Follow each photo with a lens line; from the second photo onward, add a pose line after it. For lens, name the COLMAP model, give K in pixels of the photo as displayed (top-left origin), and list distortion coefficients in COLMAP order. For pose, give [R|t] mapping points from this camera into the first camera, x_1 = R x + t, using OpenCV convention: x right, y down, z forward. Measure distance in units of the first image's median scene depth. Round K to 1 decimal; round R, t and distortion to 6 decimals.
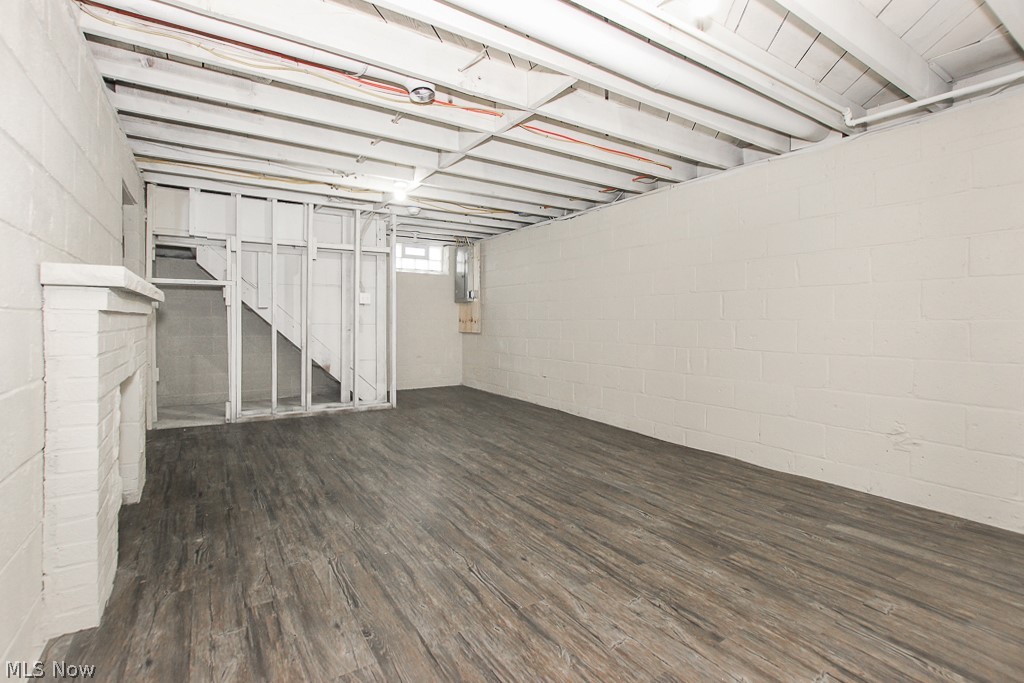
lens RADIAL K [[478.4, 0, 495.2], [0, 478.4, 322.0], [0, 0, 1]] dist [-0.019018, 0.002174]
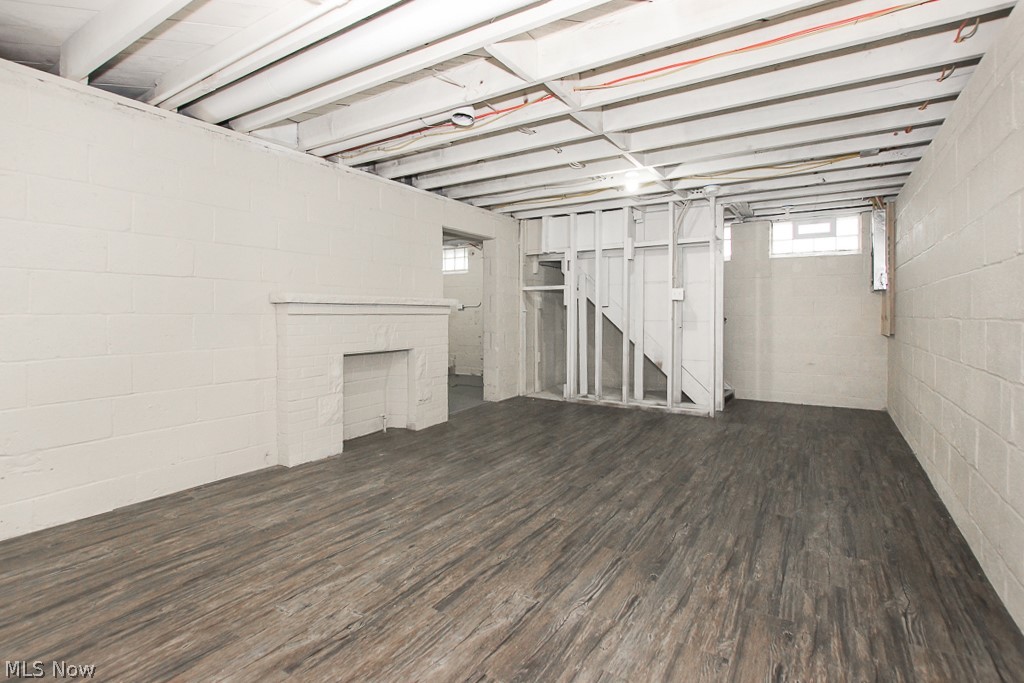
lens RADIAL K [[478.4, 0, 504.5], [0, 478.4, 318.0], [0, 0, 1]] dist [-0.019018, 0.002174]
pose [[0.424135, 0.002603, -0.905595, 0.827132], [-0.000131, 0.999996, 0.002812, -0.009282], [0.905599, -0.001074, 0.424133, 0.553362]]
